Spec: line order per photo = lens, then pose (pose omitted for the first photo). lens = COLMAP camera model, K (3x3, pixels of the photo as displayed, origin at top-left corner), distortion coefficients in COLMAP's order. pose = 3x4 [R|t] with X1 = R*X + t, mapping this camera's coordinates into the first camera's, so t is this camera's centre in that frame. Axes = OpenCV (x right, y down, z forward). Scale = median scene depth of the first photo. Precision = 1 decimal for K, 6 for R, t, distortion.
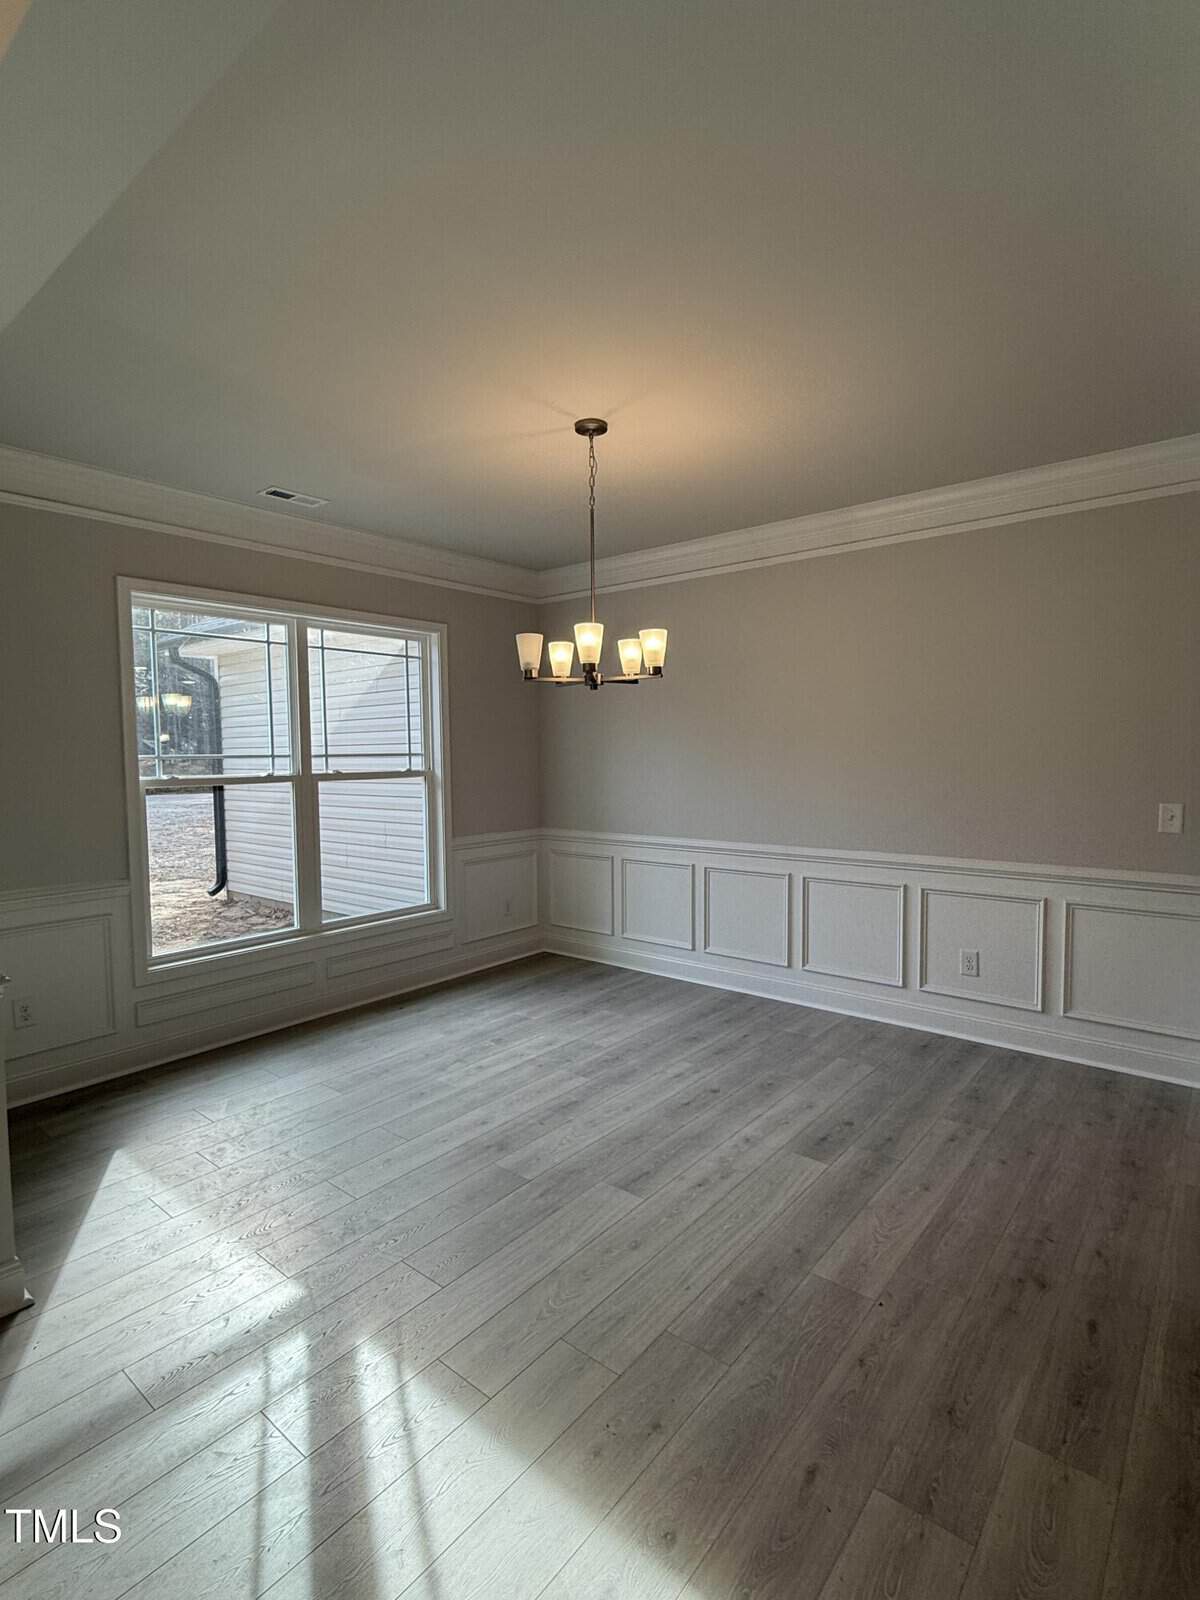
lens RADIAL K [[790.6, 0, 601.7], [0, 790.6, 799.2], [0, 0, 1]] dist [-0.000953, -0.000001]
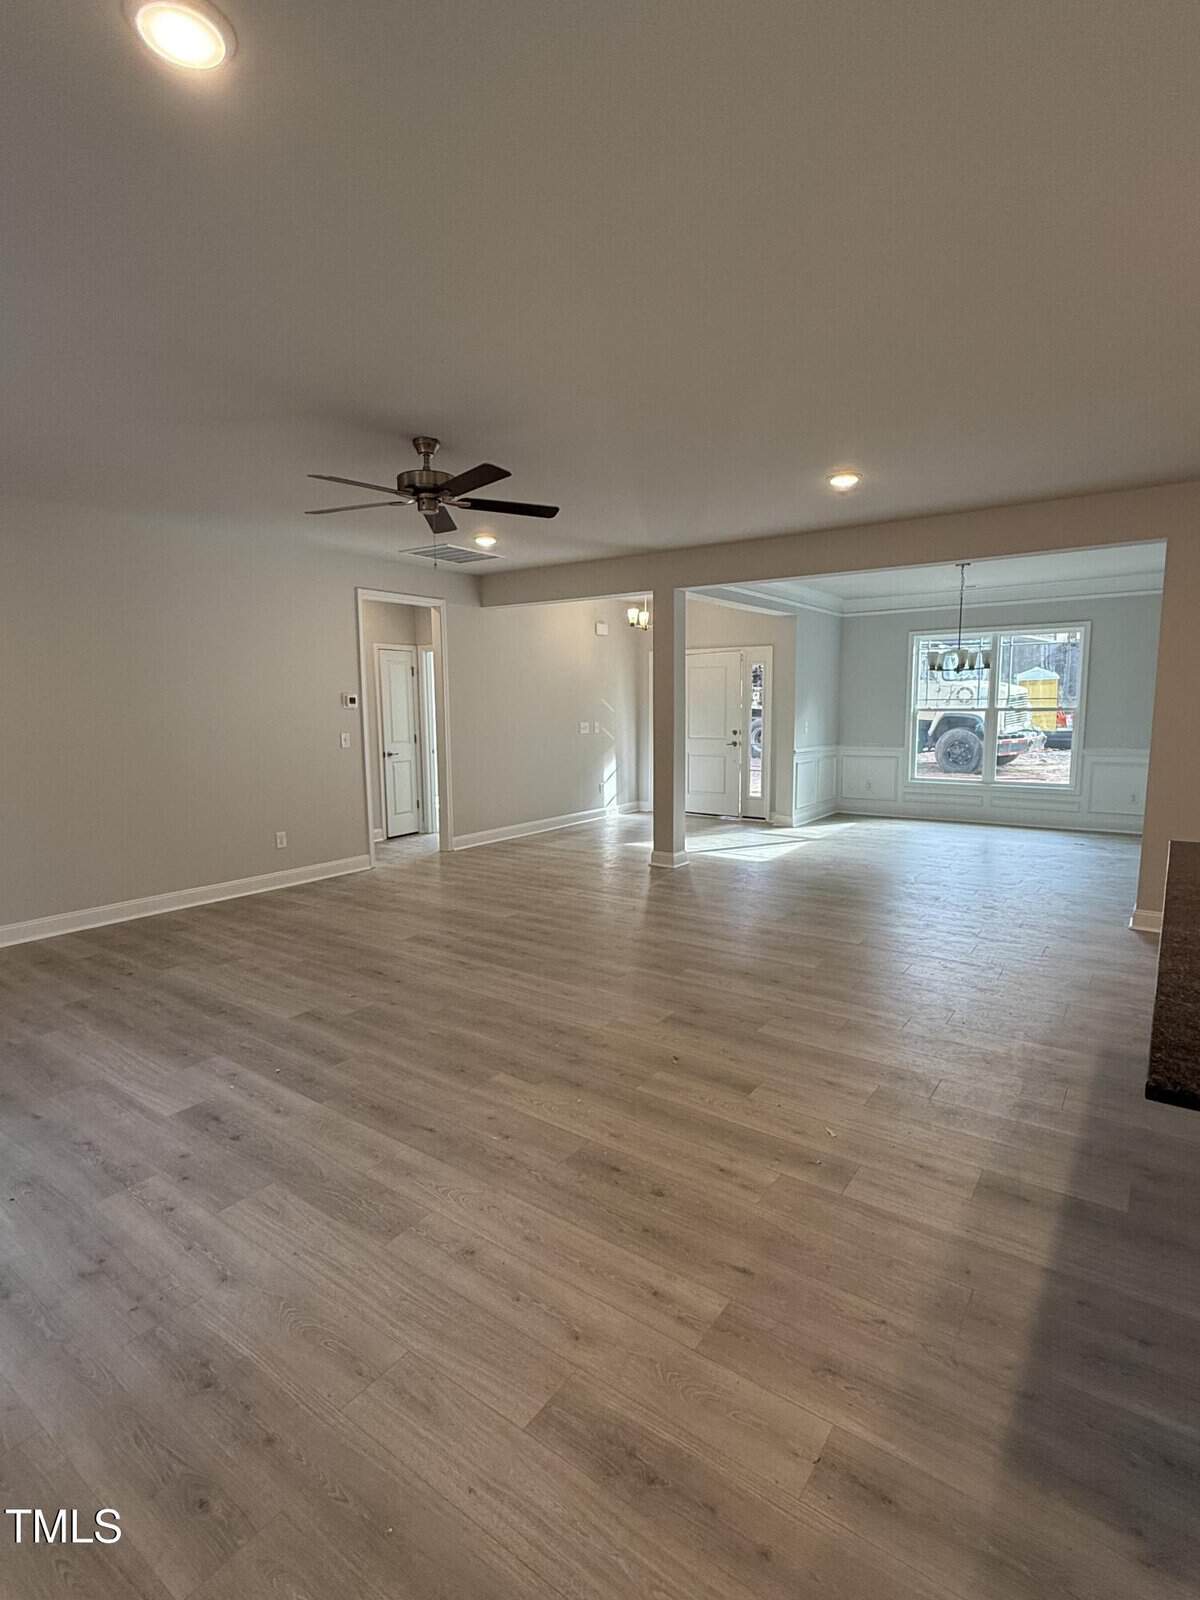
lens RADIAL K [[790.6, 0, 598.0], [0, 790.6, 795.8], [0, 0, 1]] dist [-0.000953, -0.000001]
pose [[0.061578, 0.129167, -0.989709, 1.986350], [-0.048261, 0.990816, 0.126308, -0.016396], [0.996935, 0.039987, 0.067246, -0.204962]]
